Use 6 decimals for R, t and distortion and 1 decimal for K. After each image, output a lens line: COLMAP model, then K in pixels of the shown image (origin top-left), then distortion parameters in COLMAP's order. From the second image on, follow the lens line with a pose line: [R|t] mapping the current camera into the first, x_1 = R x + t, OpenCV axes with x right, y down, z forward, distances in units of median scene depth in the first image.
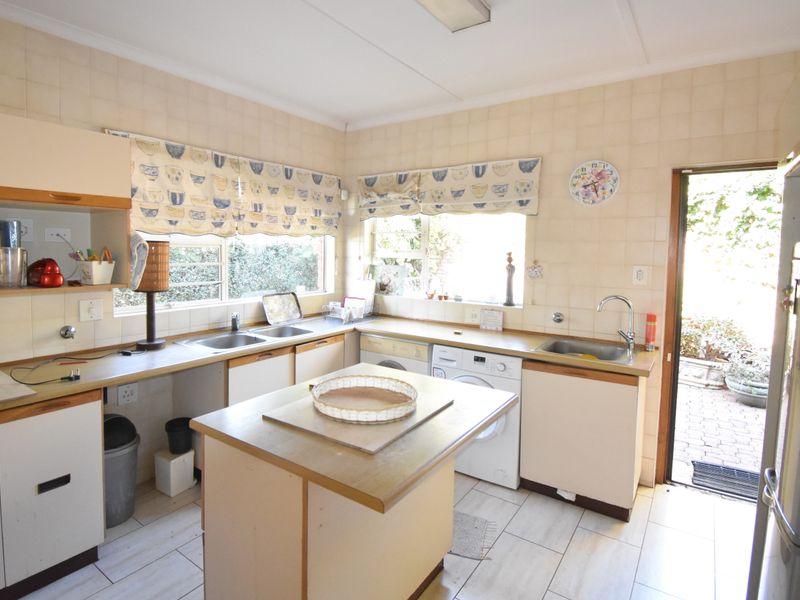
lens RADIAL K [[450.6, 0, 332.2], [0, 450.6, 276.2], [0, 0, 1]] dist [0.001370, -0.000799]
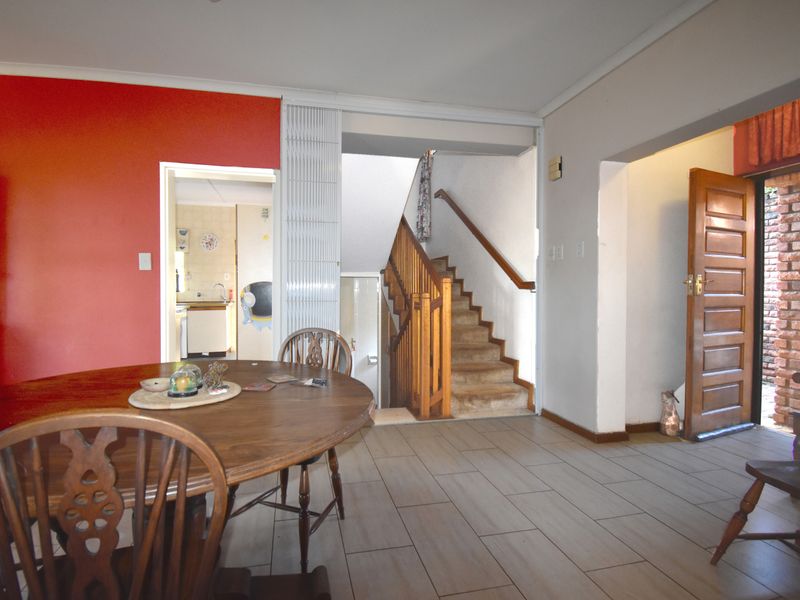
lens RADIAL K [[399.0, 0, 380.2], [0, 399.0, 297.7], [0, 0, 1]] dist [0.001110, 0.000199]
pose [[0.615596, -0.025291, 0.787656, -0.488368], [0.058185, 0.998216, -0.013423, 0.154735], [-0.785911, 0.054093, 0.615969, -0.901482]]
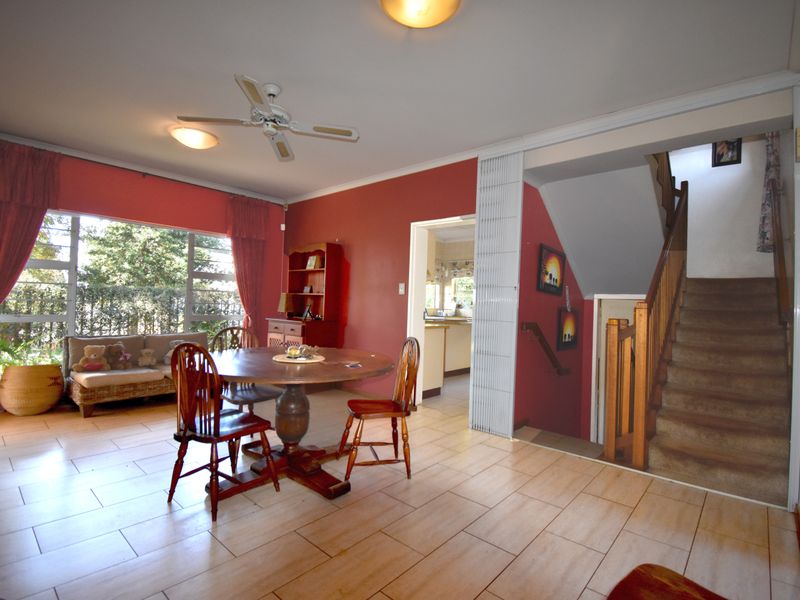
lens RADIAL K [[398.4, 0, 400.0], [0, 398.4, 300.0], [0, 0, 1]] dist [-0.000566, -0.000274]
pose [[0.999024, 0.021575, -0.038542, -0.132602], [-0.024393, 0.996946, -0.074189, 0.169056], [0.036824, 0.075057, 0.996499, -1.237984]]
